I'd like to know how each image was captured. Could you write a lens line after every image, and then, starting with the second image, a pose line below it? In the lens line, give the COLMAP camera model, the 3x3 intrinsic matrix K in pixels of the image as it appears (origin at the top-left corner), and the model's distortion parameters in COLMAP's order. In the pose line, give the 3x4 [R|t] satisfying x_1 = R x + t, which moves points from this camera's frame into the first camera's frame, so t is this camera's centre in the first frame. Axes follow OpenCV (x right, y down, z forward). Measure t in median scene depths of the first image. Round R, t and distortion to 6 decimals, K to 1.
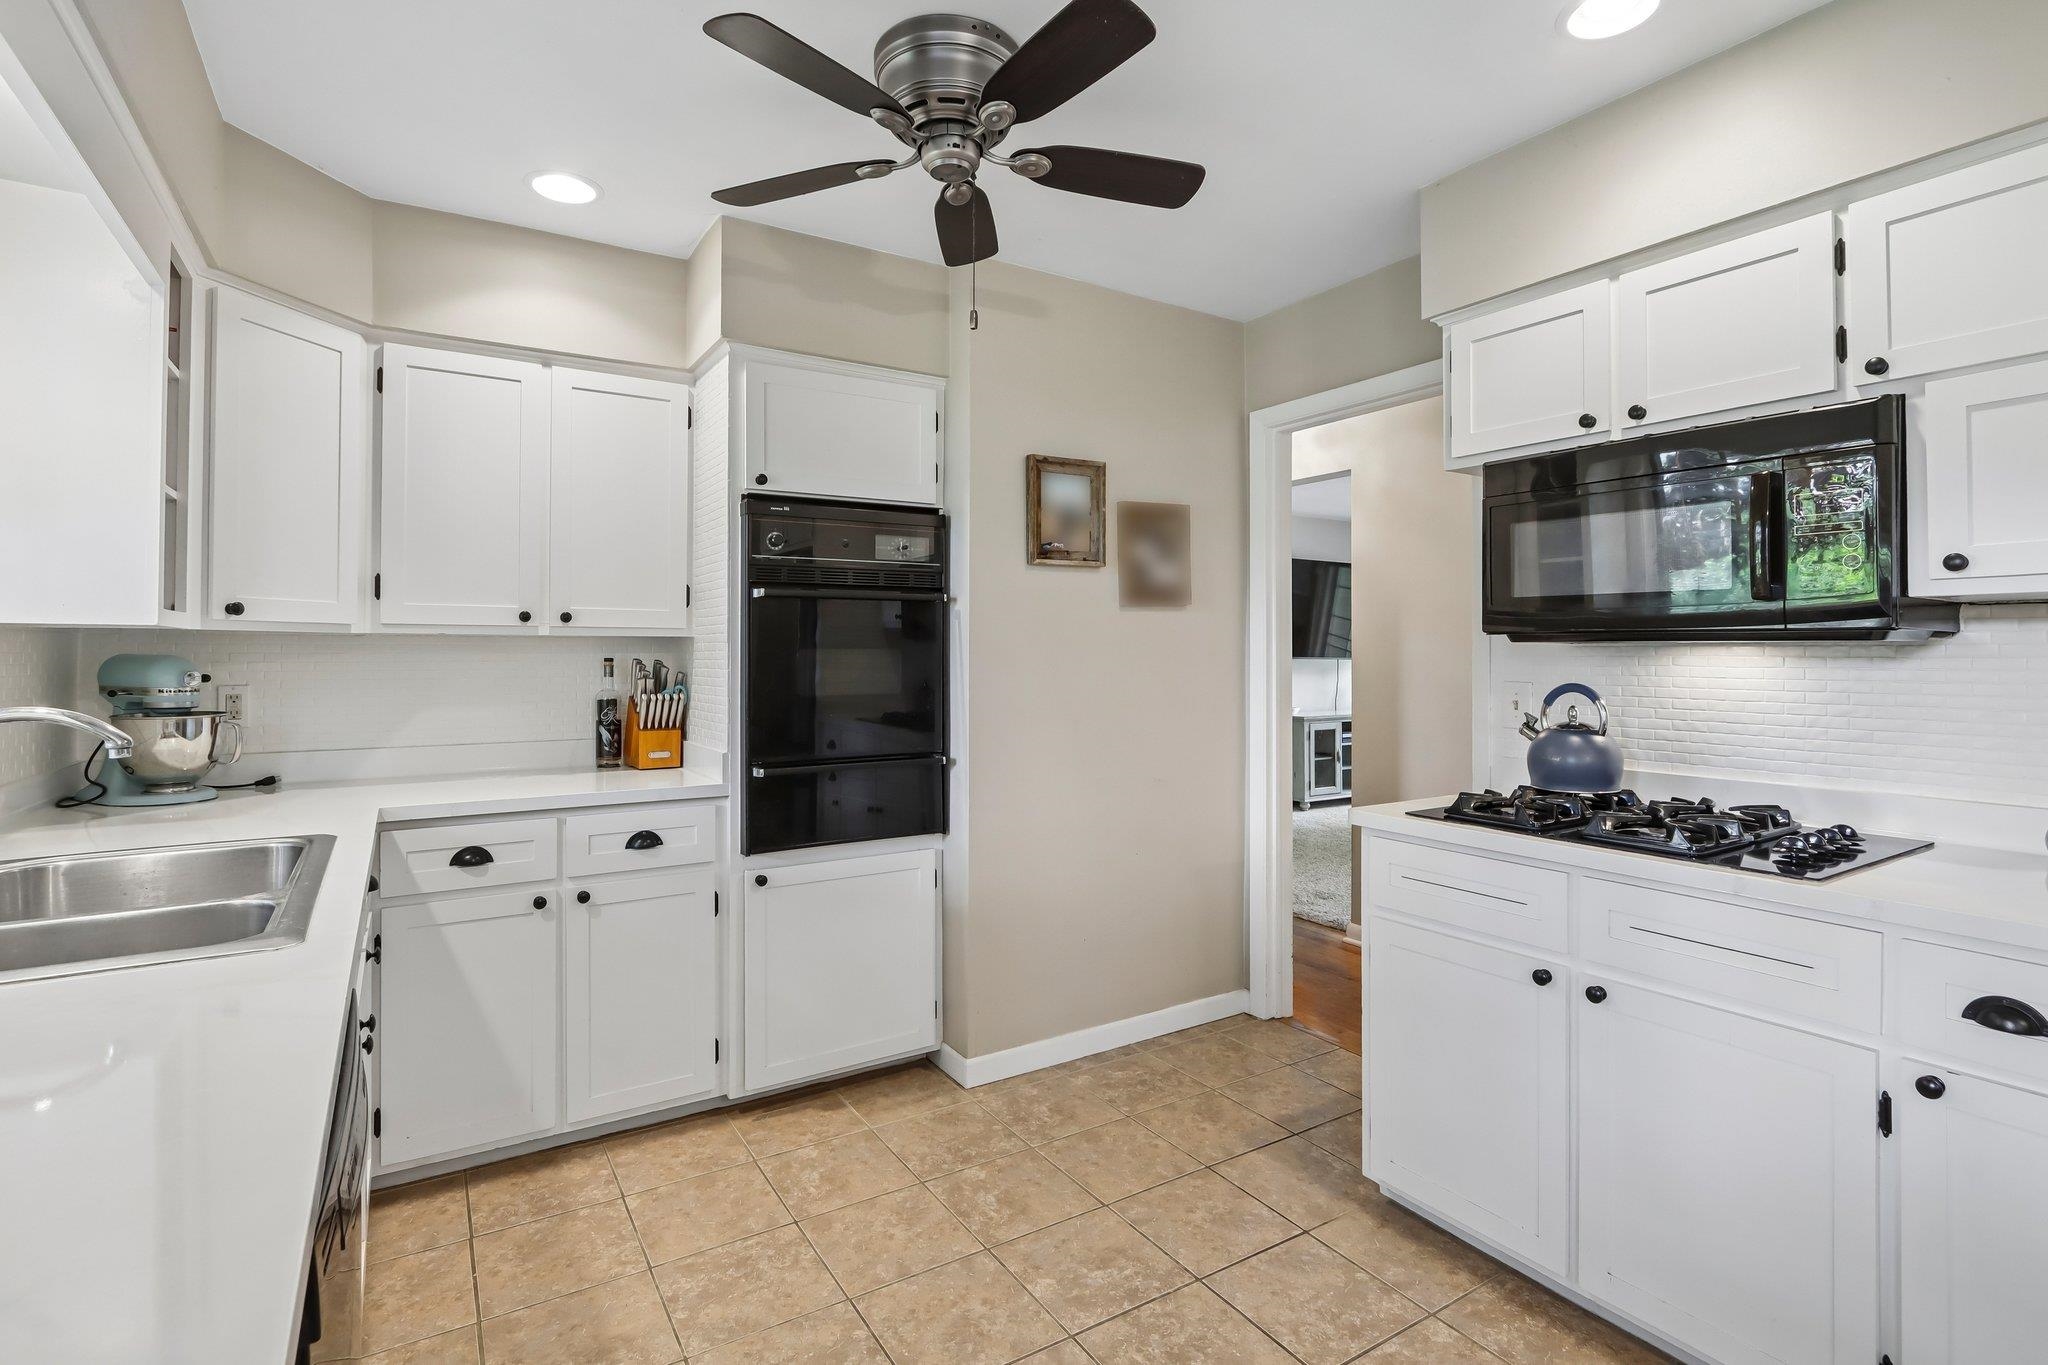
lens RADIAL K [[970.8, 0, 1021.9], [0, 970.8, 652.0], [0, 0, 1]] dist [-0.011084, -0.000759]
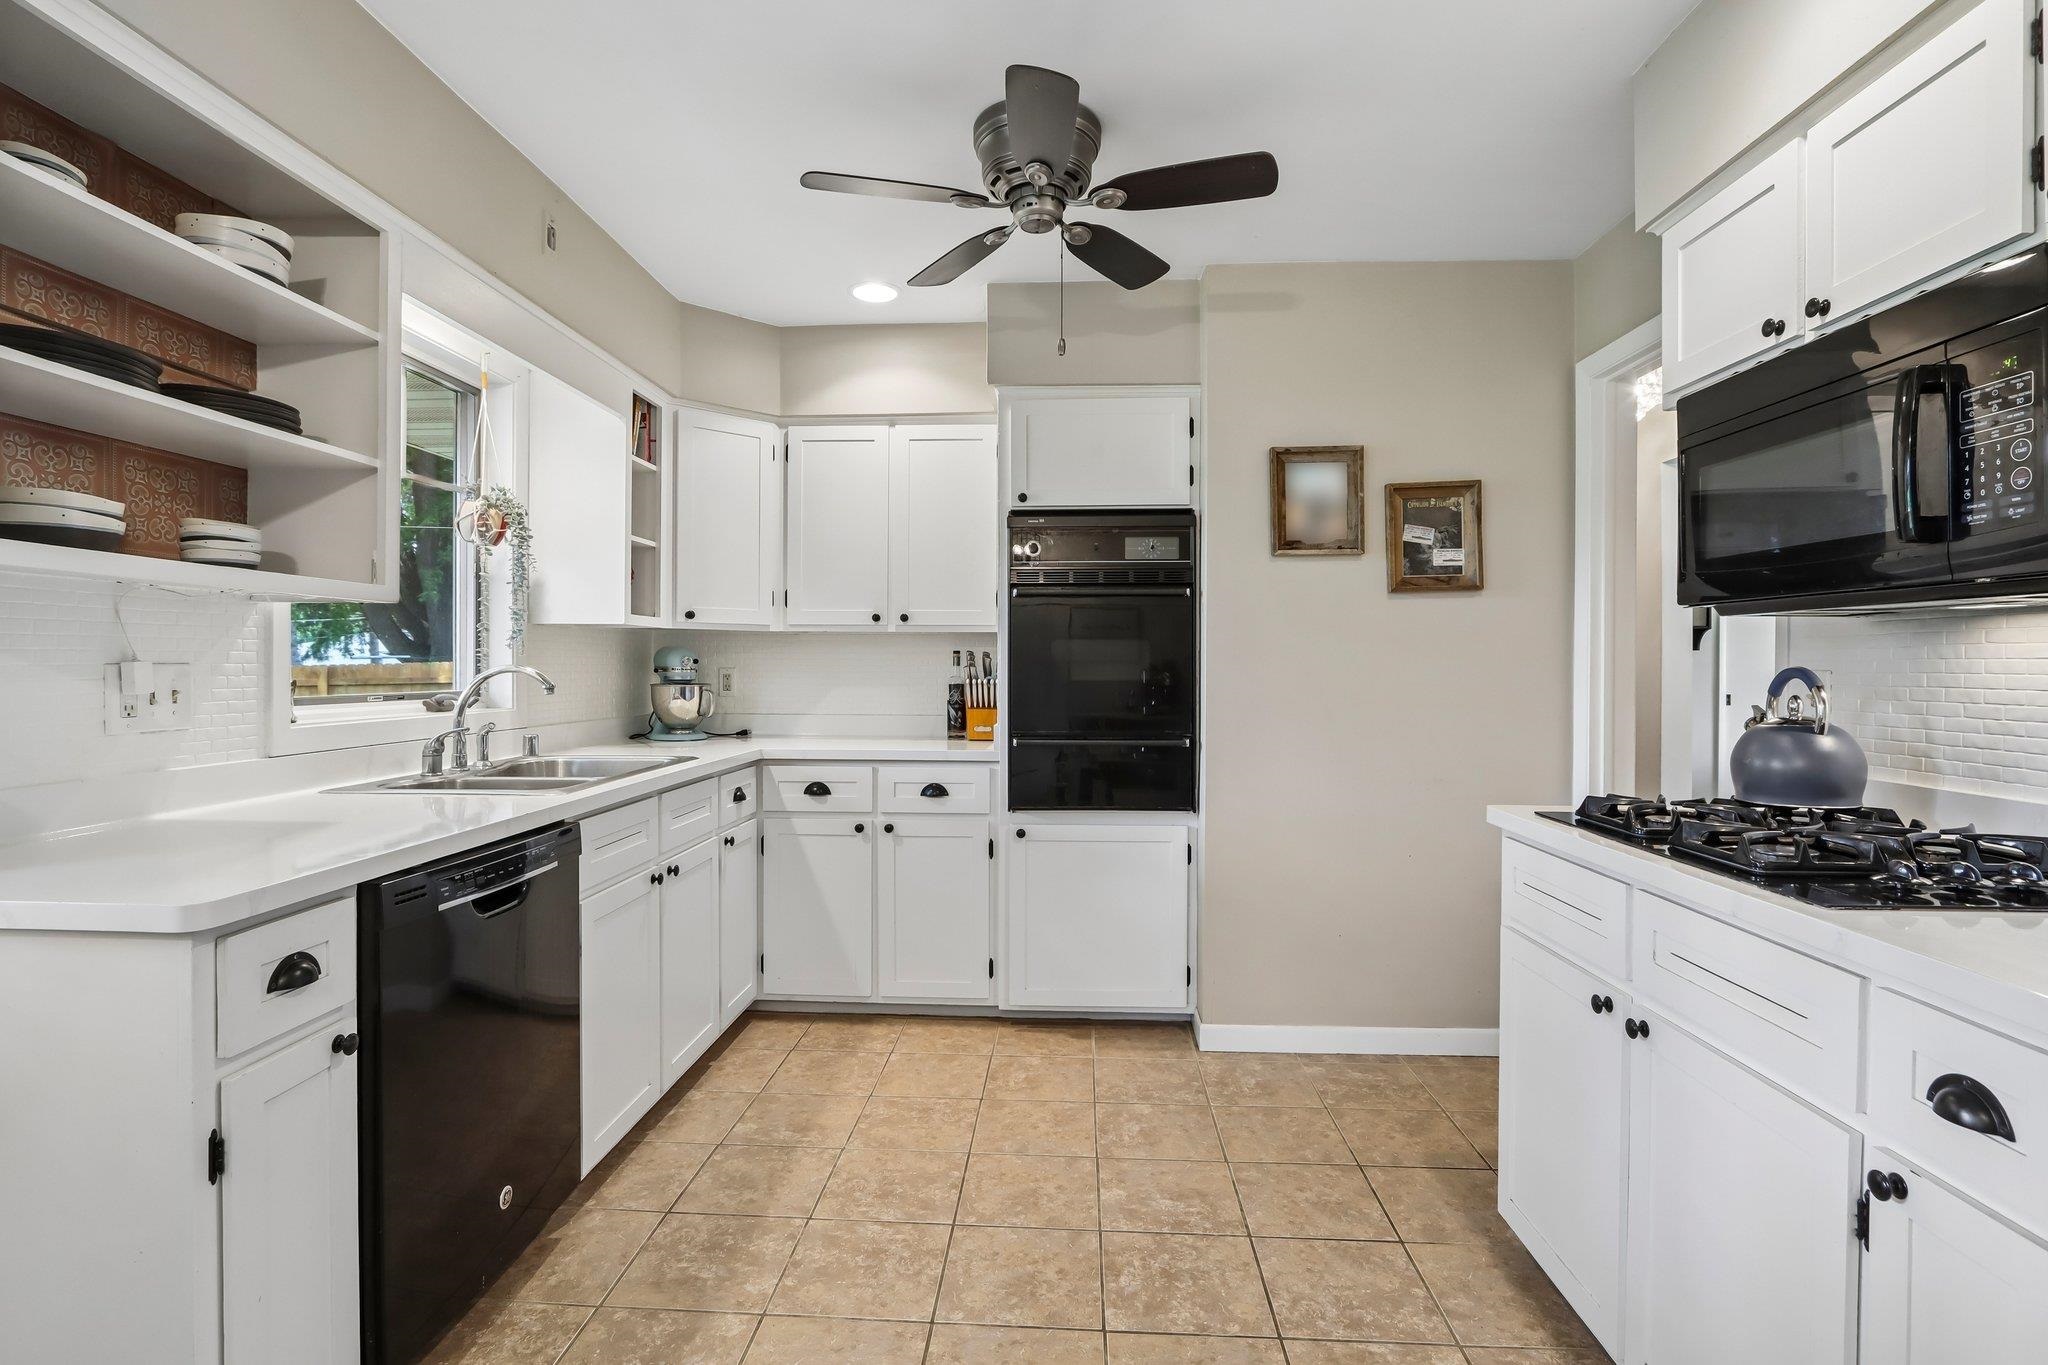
lens RADIAL K [[989.8, 0, 1024.0], [0, 989.8, 682.5], [0, 0, 1]] dist [-0.013219, 0.001260]
pose [[0.818563, 0.012493, -0.574281, 0.474248], [-0.002867, 0.999840, 0.017663, 0.030093], [0.574410, -0.012812, 0.818468, 0.001791]]
